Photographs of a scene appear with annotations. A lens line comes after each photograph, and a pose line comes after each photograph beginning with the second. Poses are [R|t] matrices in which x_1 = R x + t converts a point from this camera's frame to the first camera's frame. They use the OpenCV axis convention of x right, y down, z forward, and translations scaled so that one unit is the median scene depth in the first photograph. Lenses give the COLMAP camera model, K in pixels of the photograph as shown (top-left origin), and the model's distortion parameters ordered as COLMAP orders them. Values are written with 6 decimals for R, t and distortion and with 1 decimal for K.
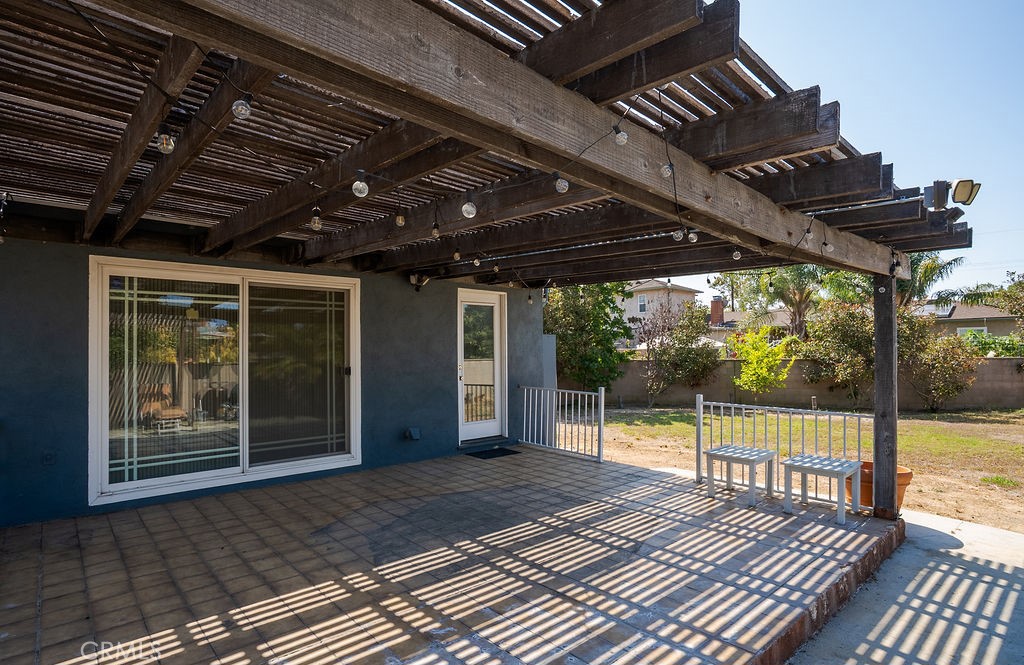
lens RADIAL K [[551.3, 0, 506.8], [0, 551.3, 347.7], [0, 0, 1]] dist [-0.035318, 0.000880]
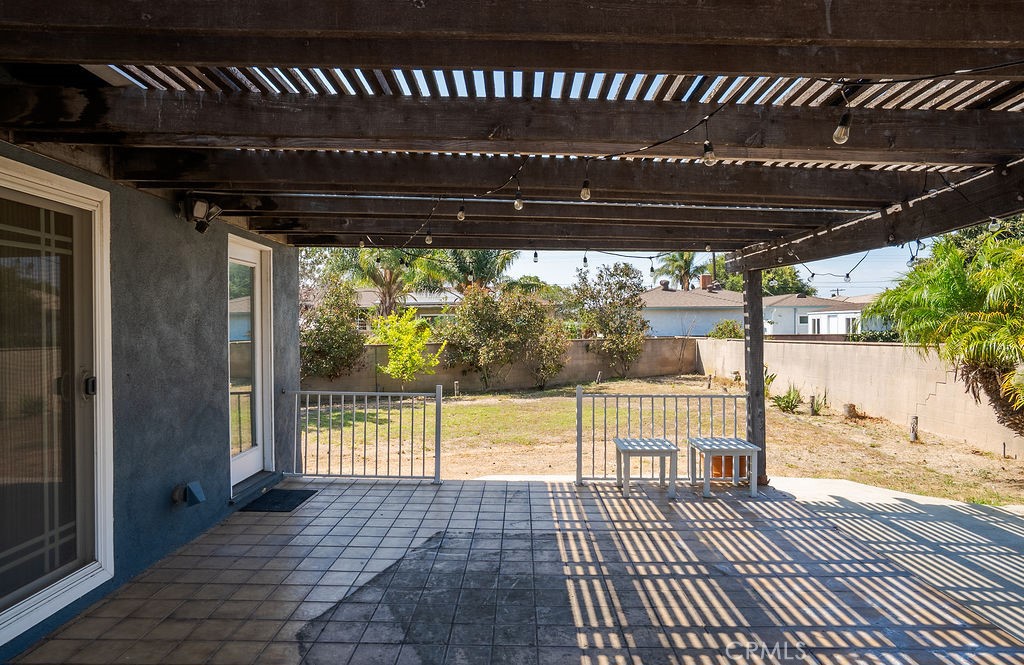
lens RADIAL K [[624.5, 0, 535.7], [0, 624.5, 333.3], [0, 0, 1]] dist [-0.029343, 0.030614]
pose [[0.662167, -0.003354, 0.749349, -0.614354], [-0.000366, 0.999988, 0.004799, -0.007153], [-0.749356, -0.003452, 0.662158, 0.518760]]
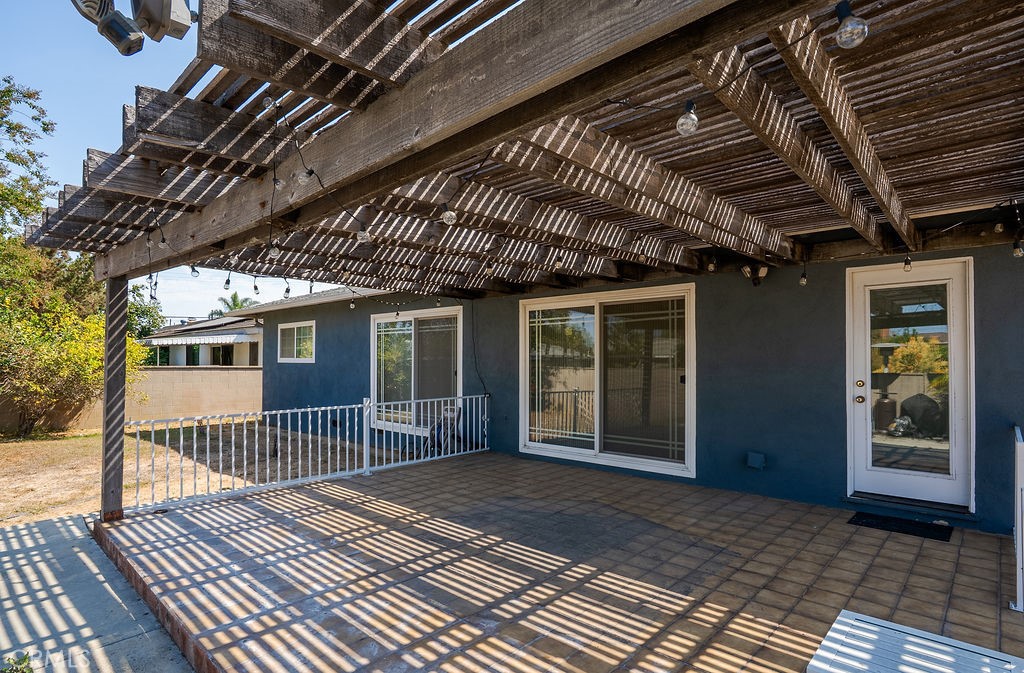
lens RADIAL K [[524.0, 0, 510.9], [0, 524.0, 355.9], [0, 0, 1]] dist [-0.033731, 0.001333]
pose [[0.072376, -0.006714, -0.997355, 0.872588], [0.005091, 0.999967, -0.006362, 0.007522], [0.997364, -0.004617, 0.072408, 0.889746]]
